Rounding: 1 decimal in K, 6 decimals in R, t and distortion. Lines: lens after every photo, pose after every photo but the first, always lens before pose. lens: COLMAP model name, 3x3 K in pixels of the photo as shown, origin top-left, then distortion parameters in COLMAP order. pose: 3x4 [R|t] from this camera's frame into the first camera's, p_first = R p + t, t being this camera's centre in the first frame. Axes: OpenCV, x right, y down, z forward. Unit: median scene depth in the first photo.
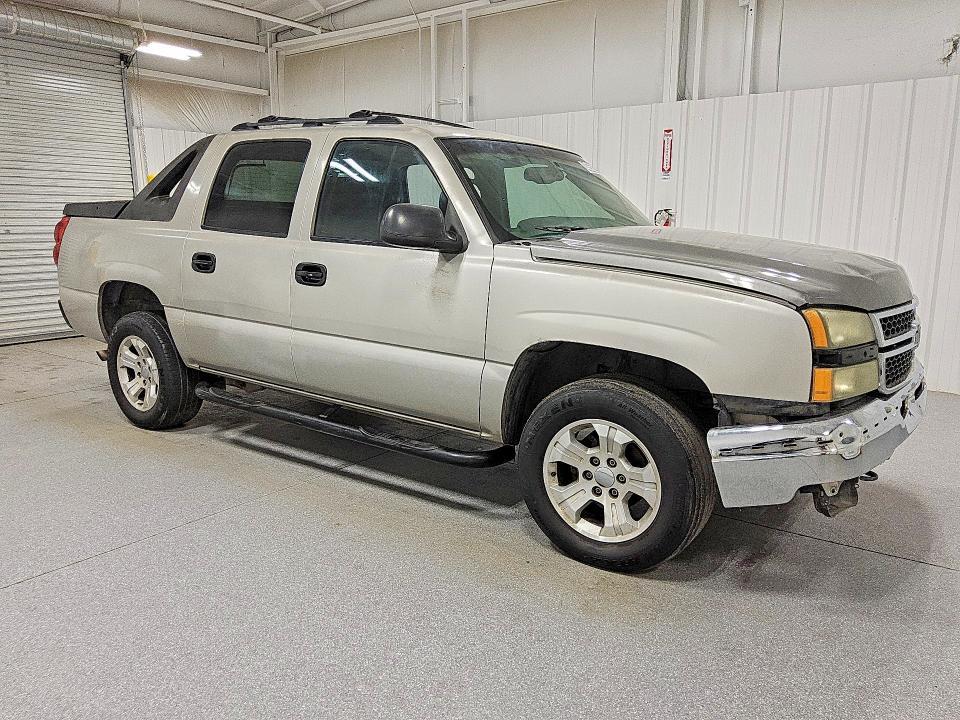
lens RADIAL K [[724.8, 0, 483.3], [0, 724.8, 358.1], [0, 0, 1]] dist [0.006759, -0.003314]
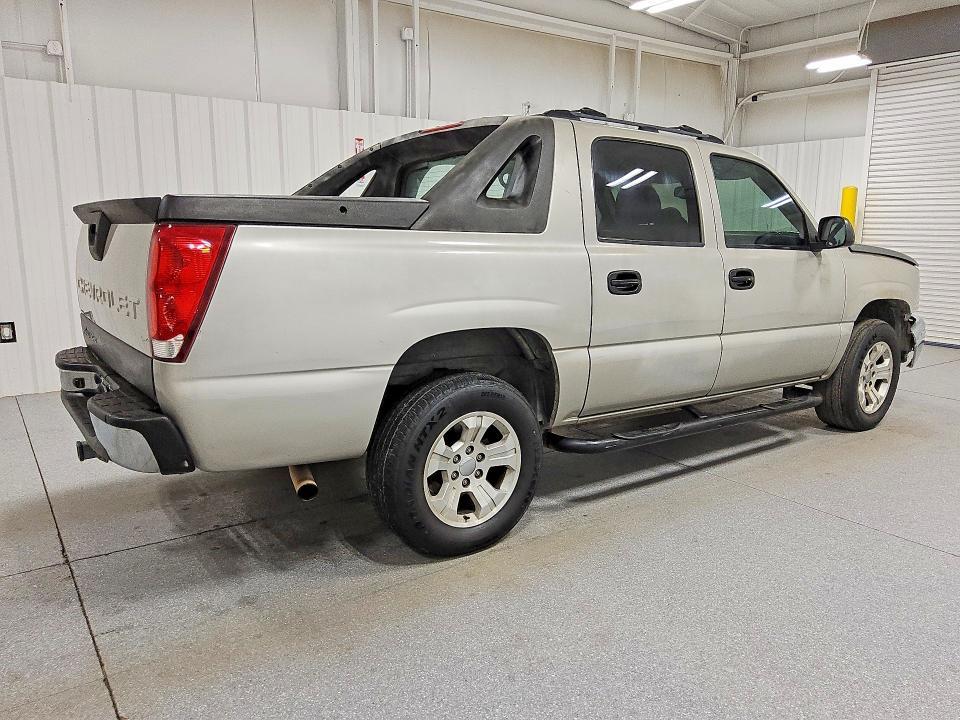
lens RADIAL K [[755.5, 0, 494.5], [0, 755.5, 361.8], [0, 0, 1]] dist [0.001479, -0.002515]
pose [[0.294784, -0.172132, 0.939932, -1.152471], [0.178451, 0.976254, 0.122817, -0.160314], [-0.938753, 0.131528, 0.318501, 0.806433]]
